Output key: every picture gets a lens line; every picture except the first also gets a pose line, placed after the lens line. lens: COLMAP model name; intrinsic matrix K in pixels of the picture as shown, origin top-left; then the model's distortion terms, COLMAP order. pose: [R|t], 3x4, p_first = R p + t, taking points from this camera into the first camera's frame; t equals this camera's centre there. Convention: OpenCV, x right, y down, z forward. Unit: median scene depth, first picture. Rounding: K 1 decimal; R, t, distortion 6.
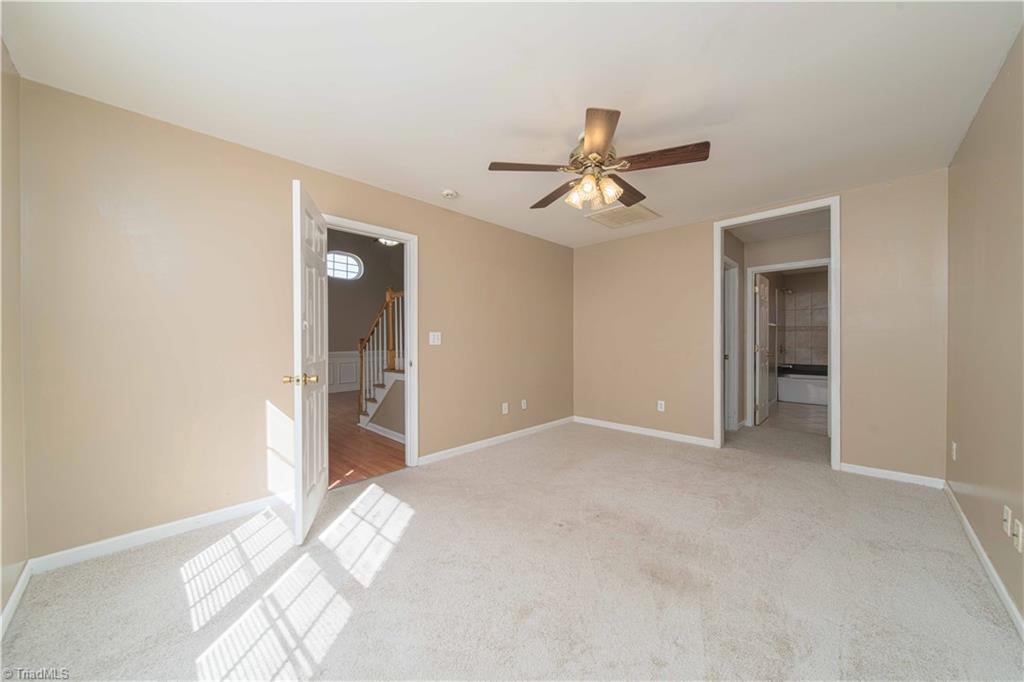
lens RADIAL K [[359.3, 0, 517.9], [0, 359.3, 339.9], [0, 0, 1]] dist [-0.000561, -0.000016]
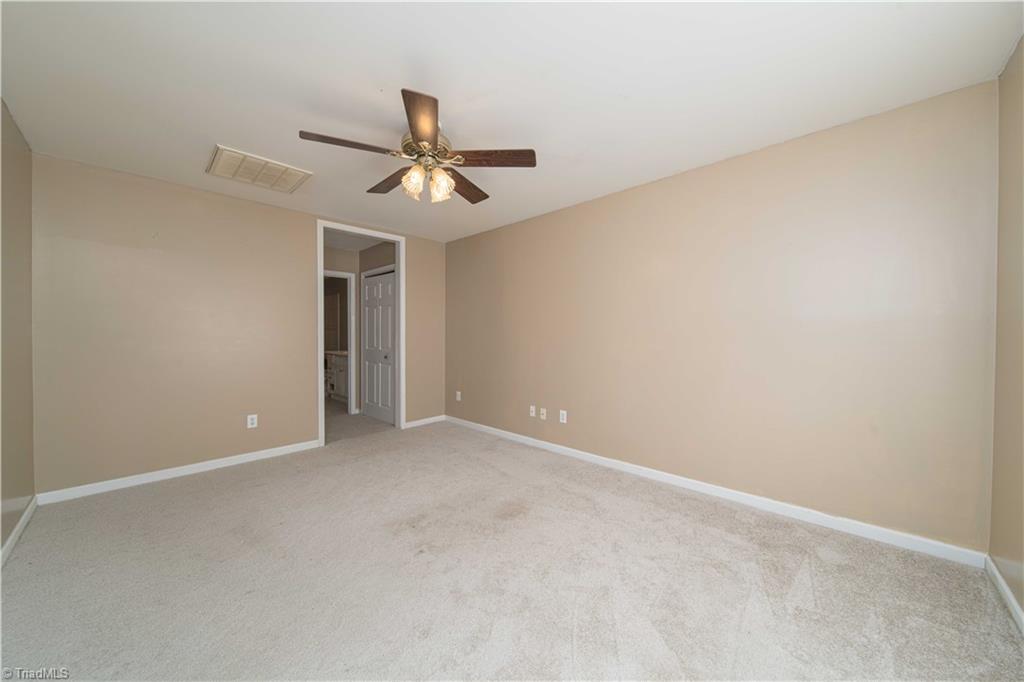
lens RADIAL K [[359.3, 0, 517.9], [0, 359.3, 339.9], [0, 0, 1]] dist [-0.000561, -0.000016]
pose [[-0.009808, -0.008079, 0.999919, -0.513333], [0.002913, 0.999963, 0.008108, -0.002597], [-0.999948, 0.002992, -0.009784, 0.528885]]
